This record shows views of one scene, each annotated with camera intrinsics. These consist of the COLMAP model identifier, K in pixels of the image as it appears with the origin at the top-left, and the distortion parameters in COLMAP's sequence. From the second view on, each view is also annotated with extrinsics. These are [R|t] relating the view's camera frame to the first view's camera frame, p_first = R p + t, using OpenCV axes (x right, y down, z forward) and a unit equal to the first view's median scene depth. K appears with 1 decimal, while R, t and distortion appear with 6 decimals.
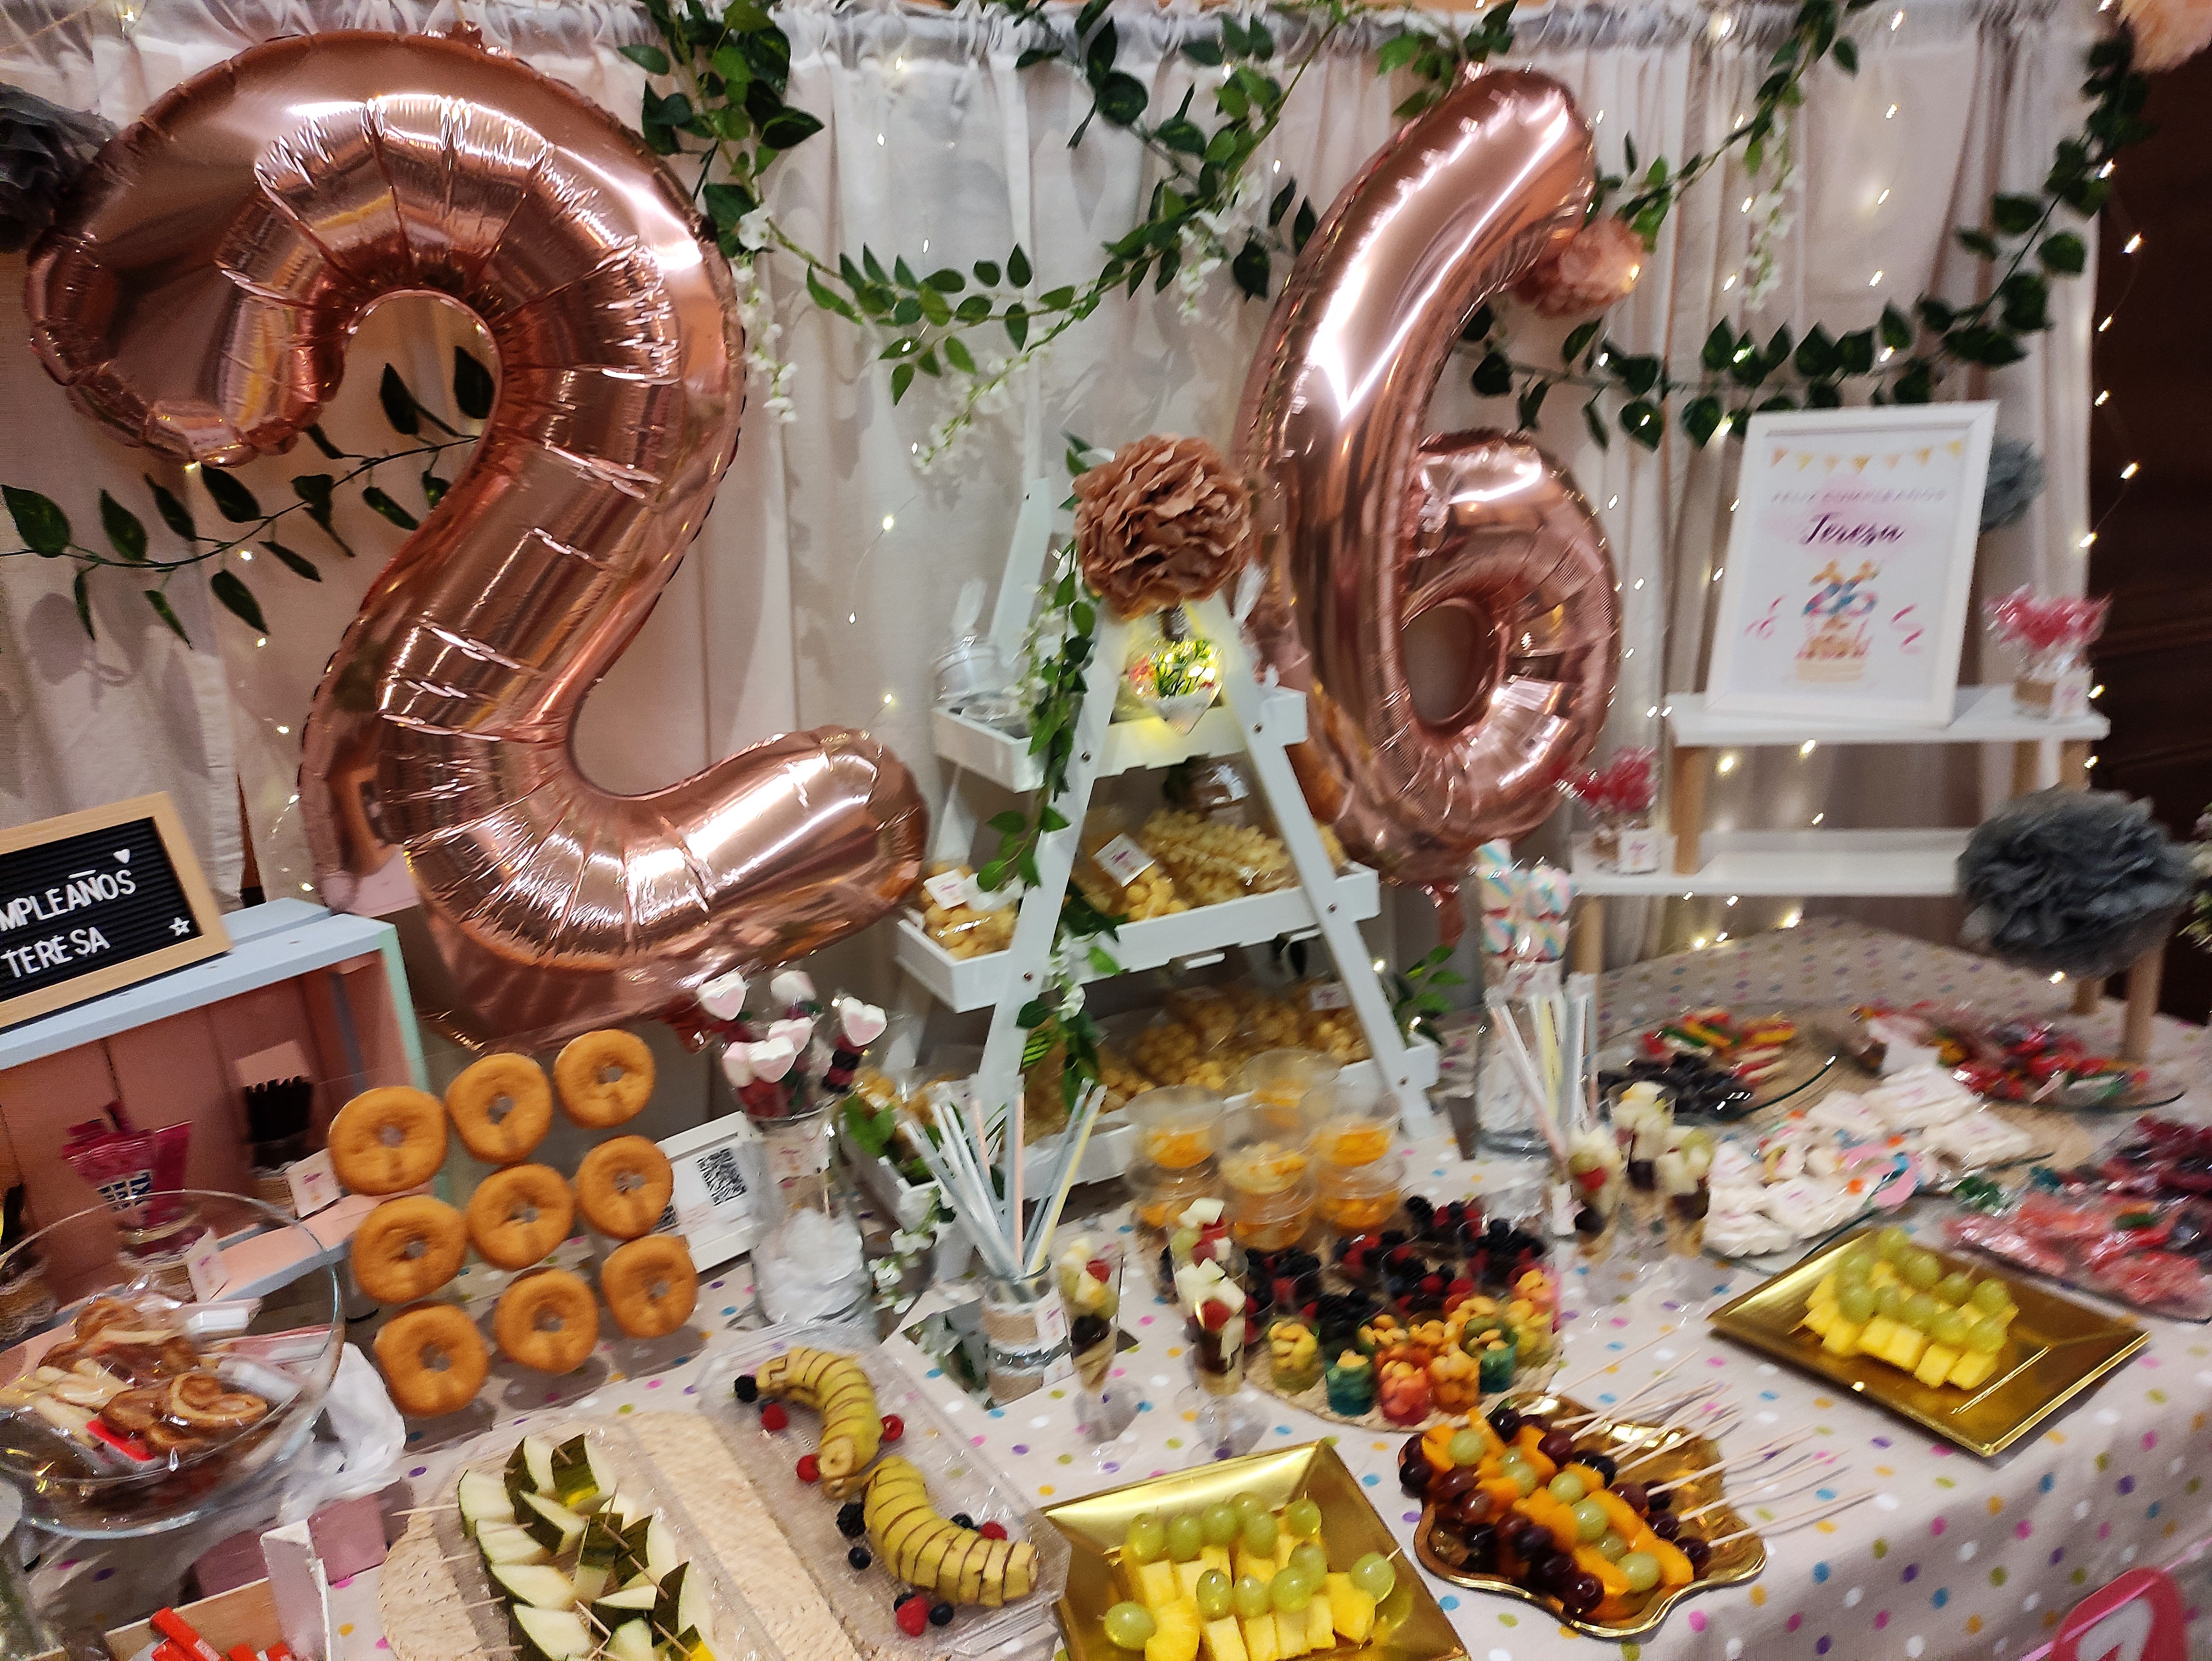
lens RADIAL K [[1642.6, 0, 1100.5], [0, 1642.6, 820.4], [0, 0, 1]] dist [0.043404, -0.032939]
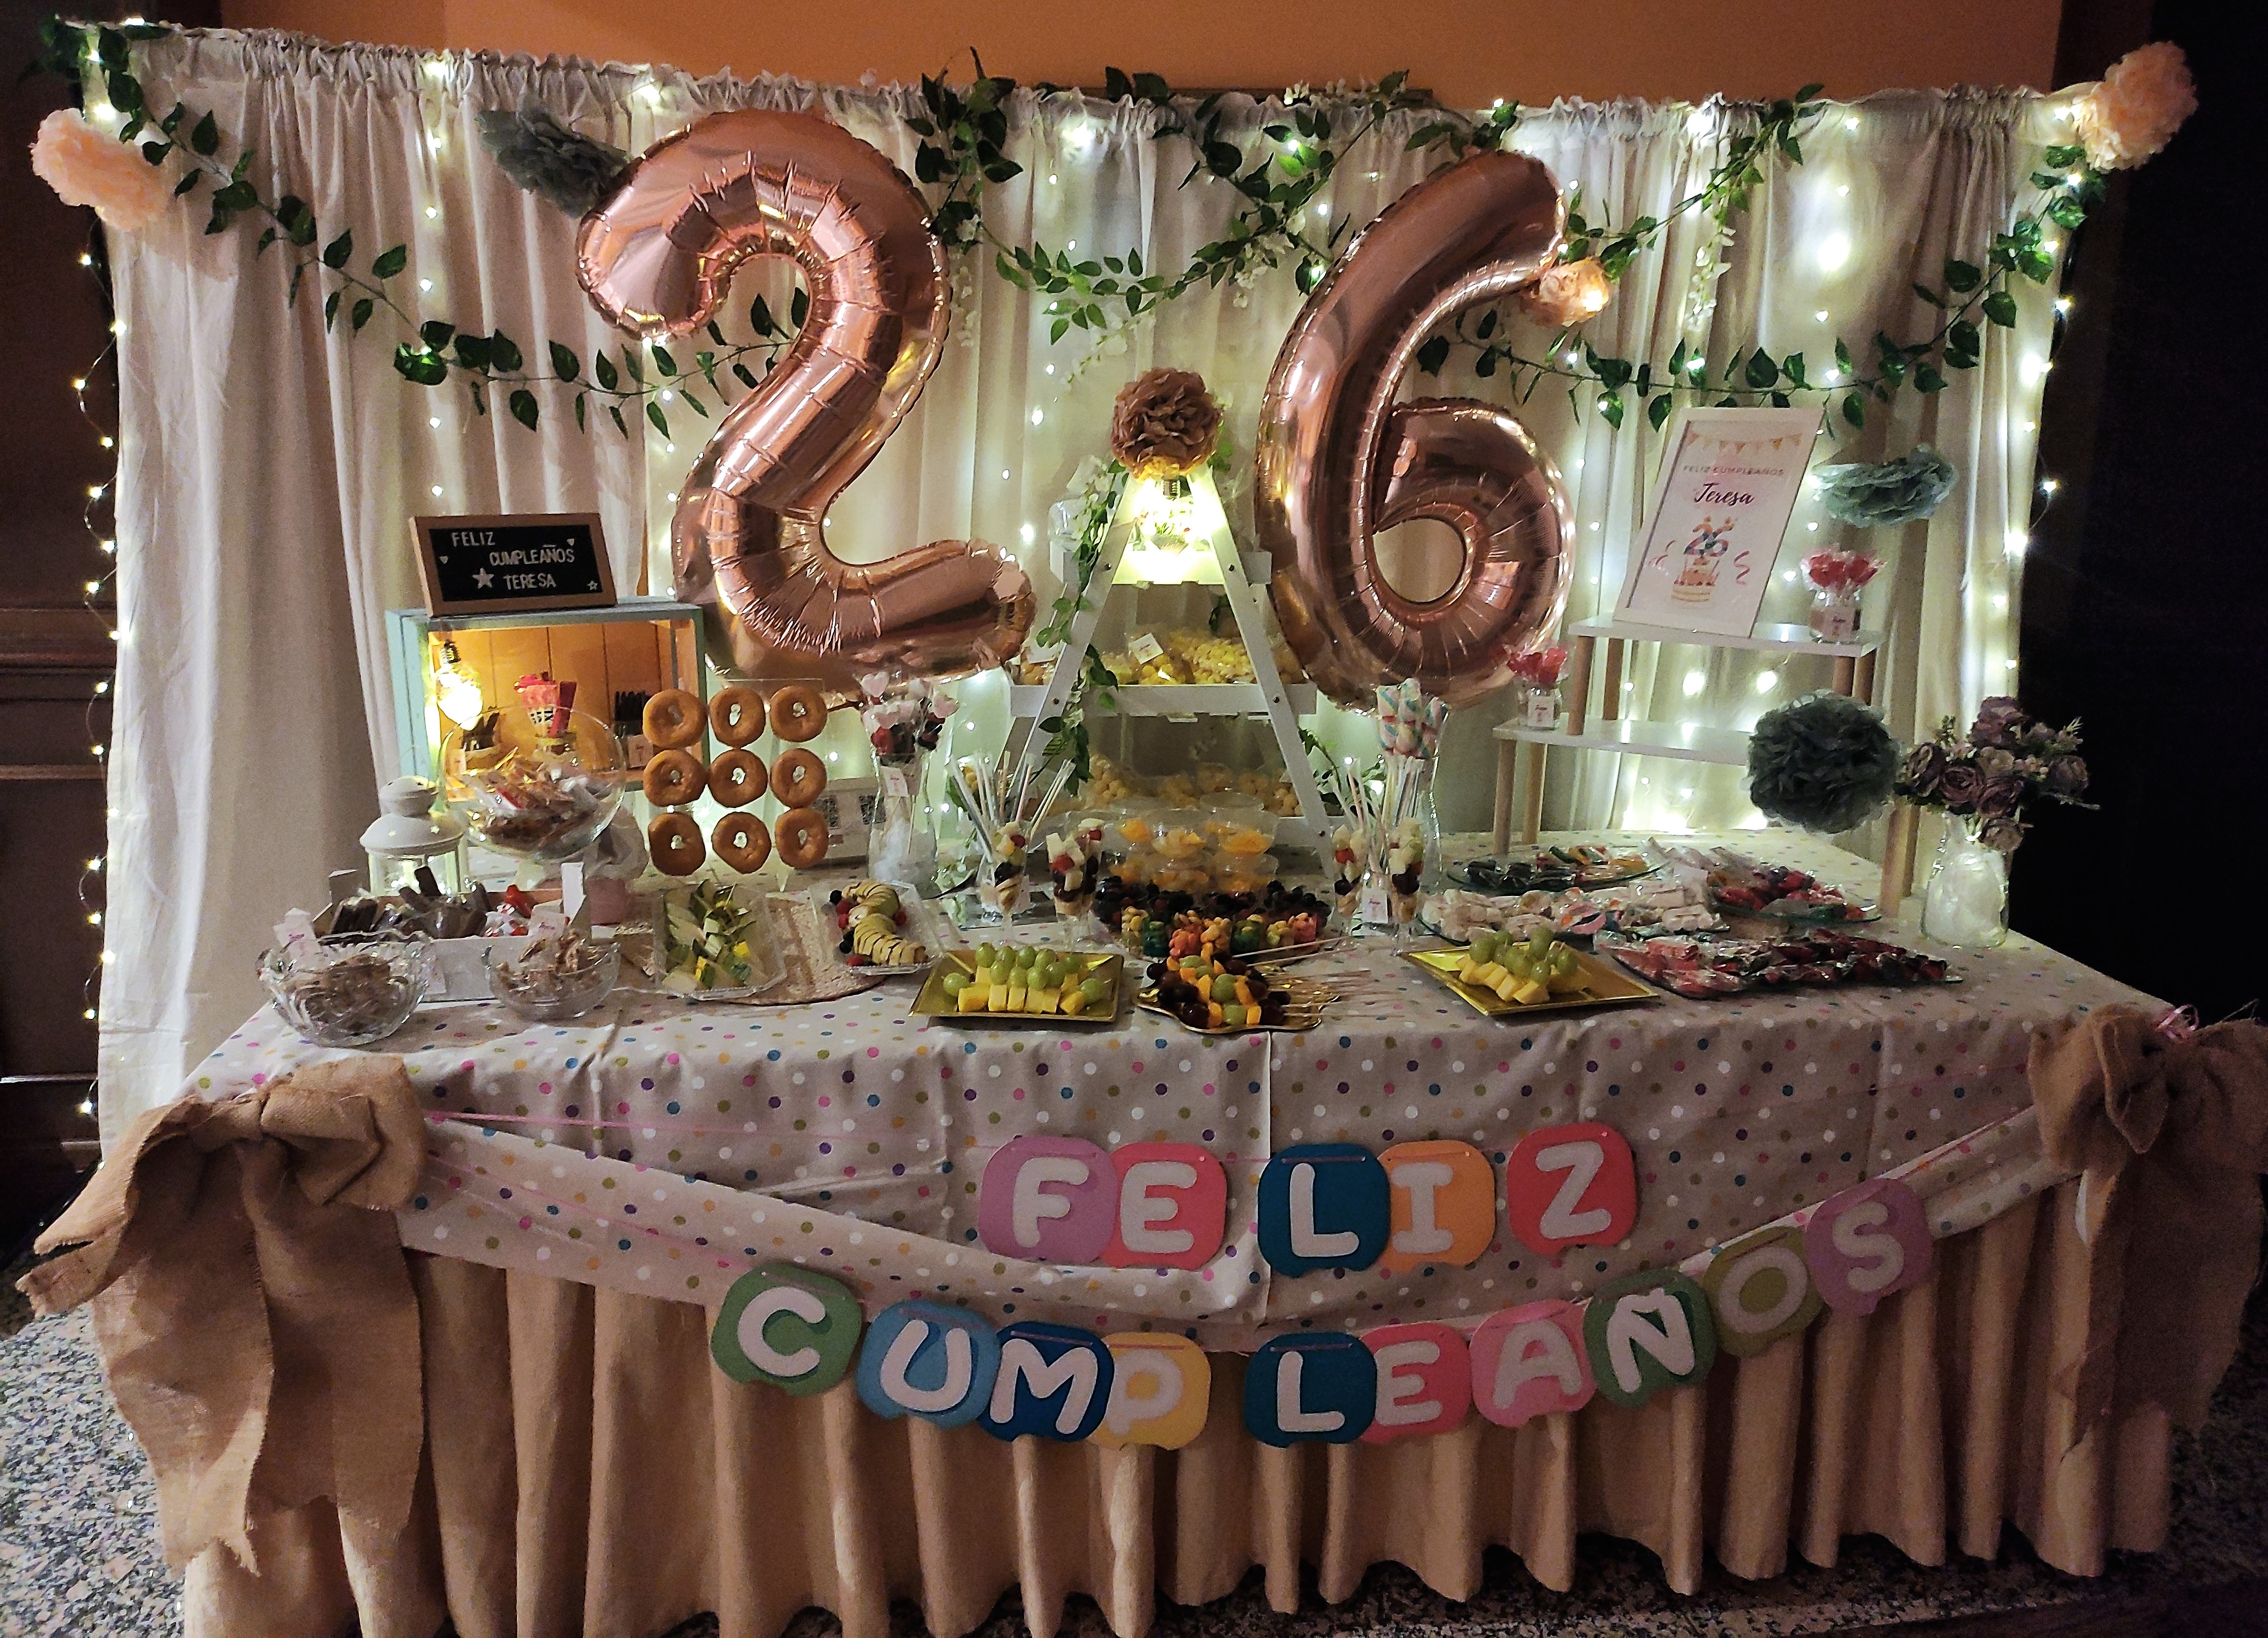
lens RADIAL K [[1638.3, 0, 1138.3], [0, 1638.3, 771.0], [0, 0, 1]] dist [0.002292, 0.112001]
pose [[0.951351, 0.148850, -0.269768, 0.471200], [-0.156993, 0.987561, -0.008739, 0.164469], [0.265111, 0.050666, 0.962886, -0.504388]]
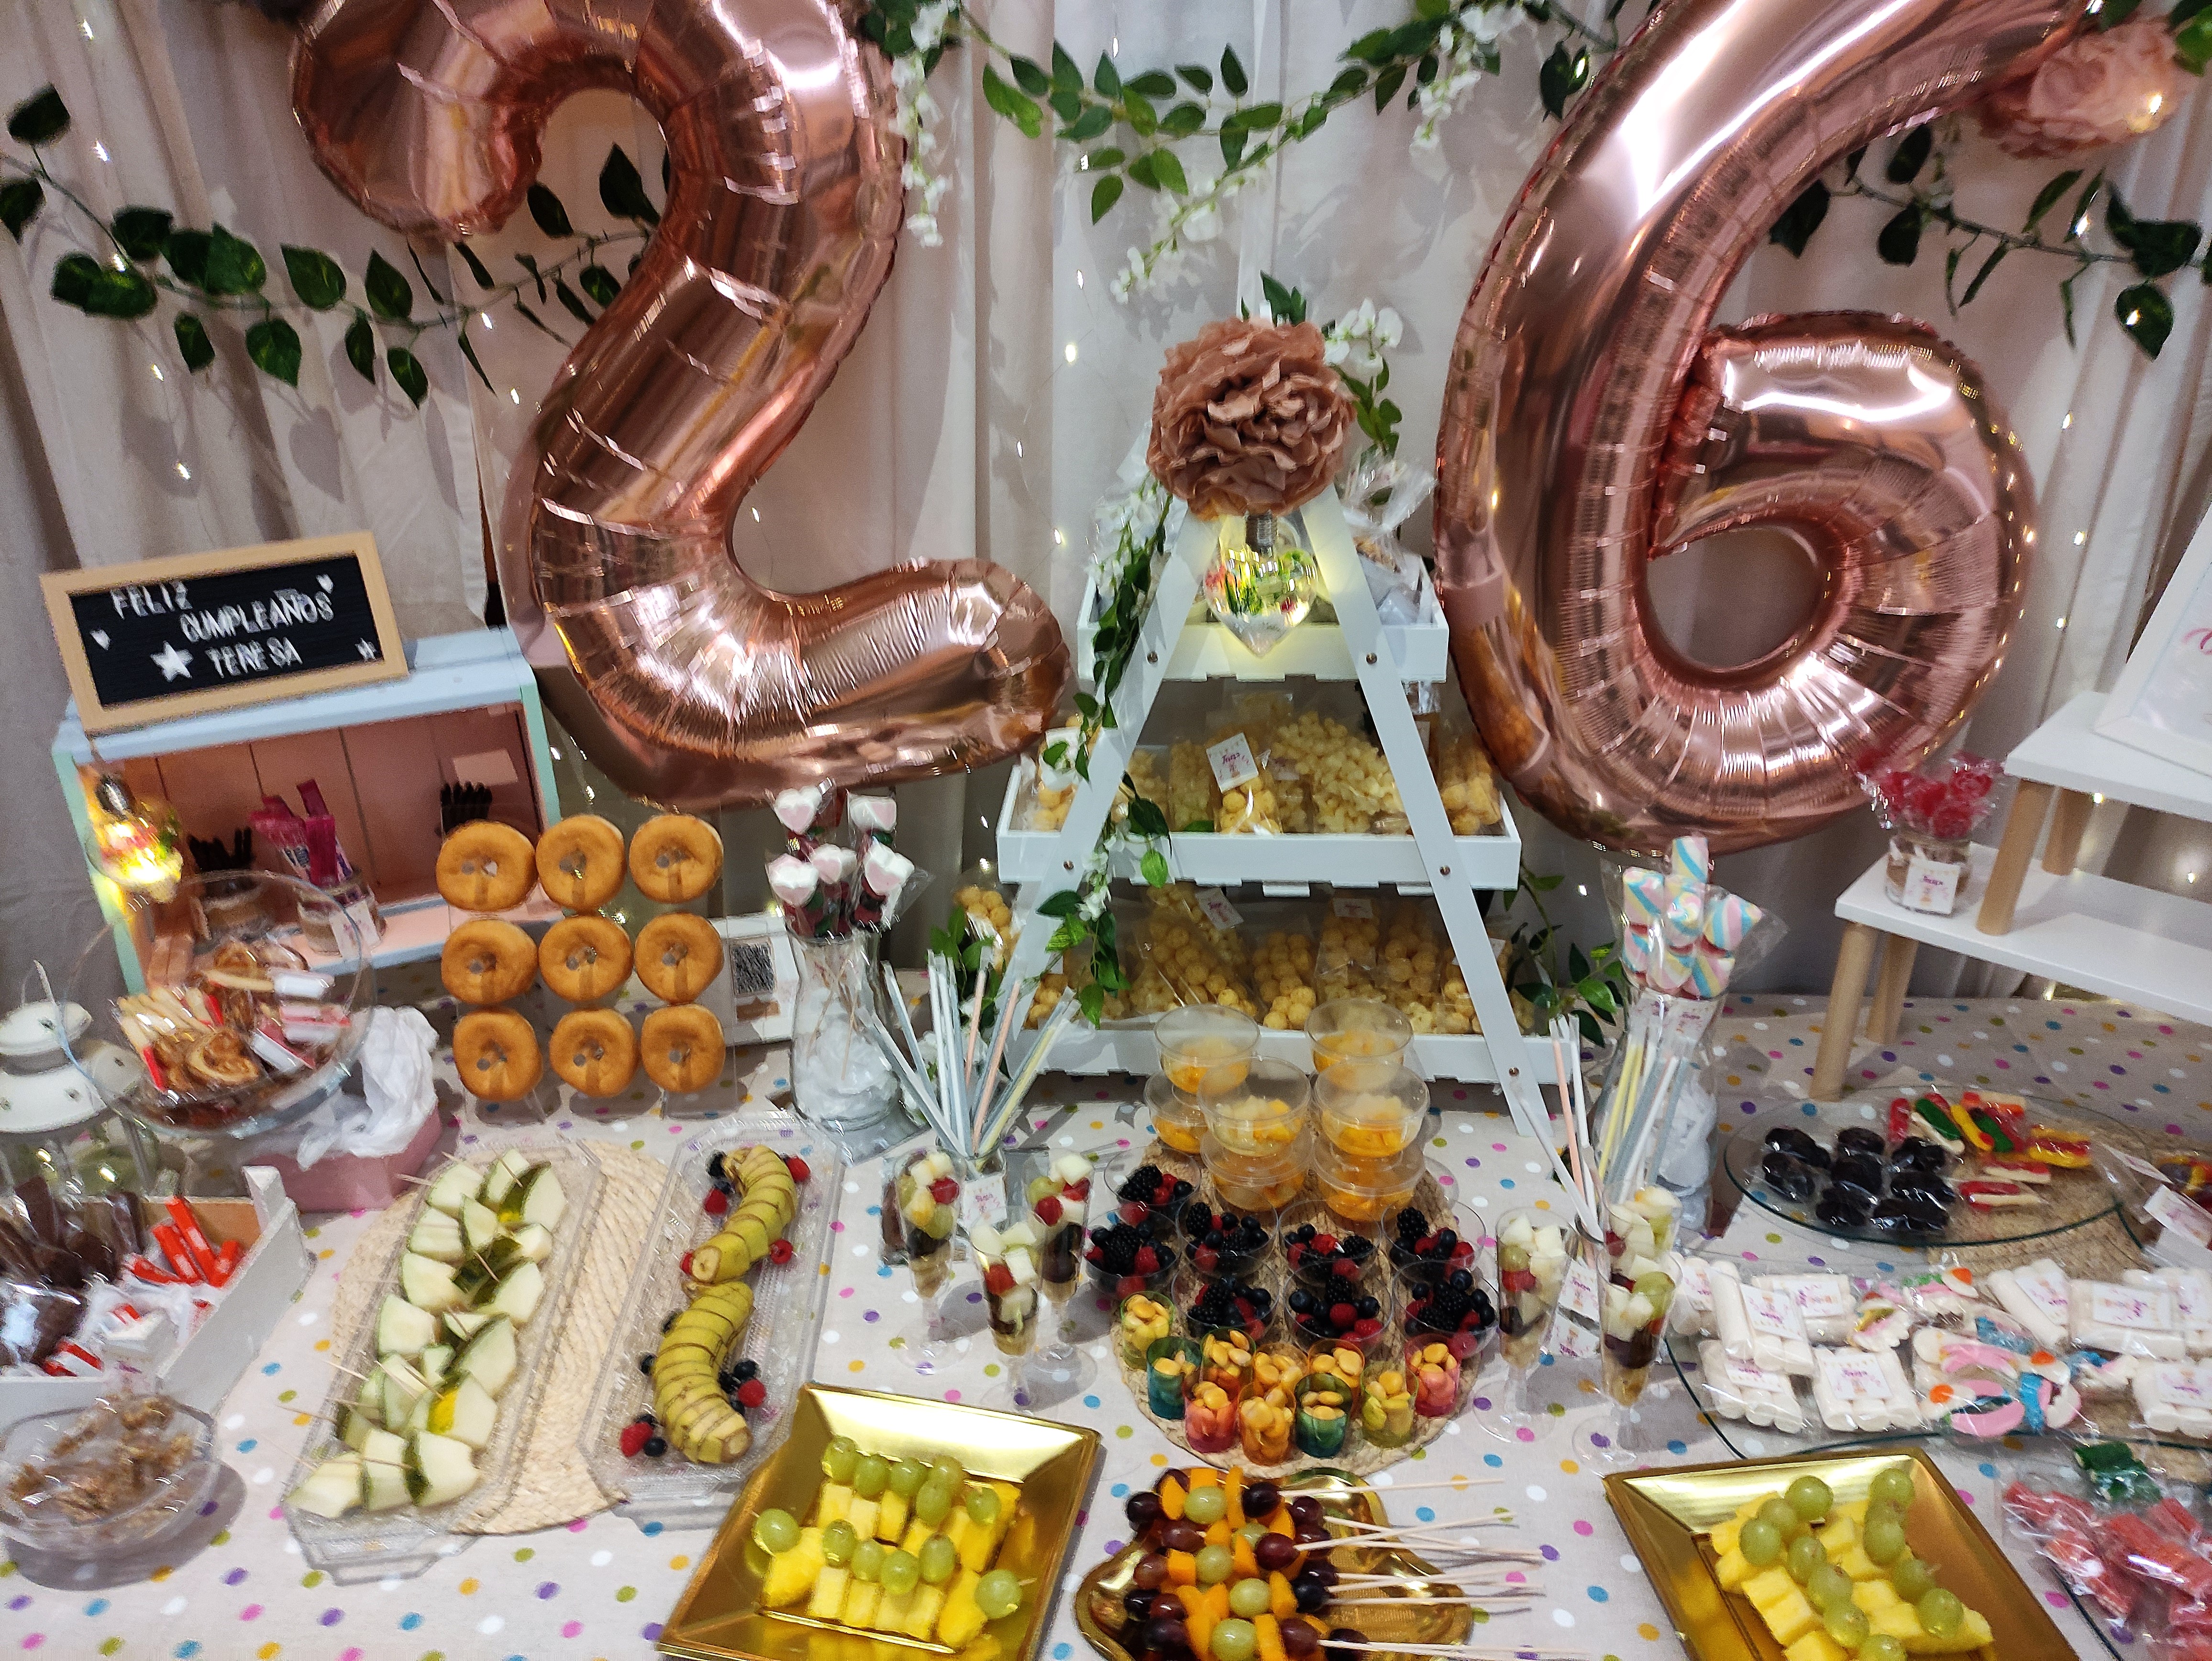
lens RADIAL K [[1642.6, 0, 1100.5], [0, 1642.6, 820.4], [0, 0, 1]] dist [0.043404, -0.032939]
pose [[0.876584, 0.253651, -0.408977, 0.361478], [-0.167627, 0.957534, 0.234585, -0.160419], [0.451112, -0.137078, 0.881877, 0.159967]]
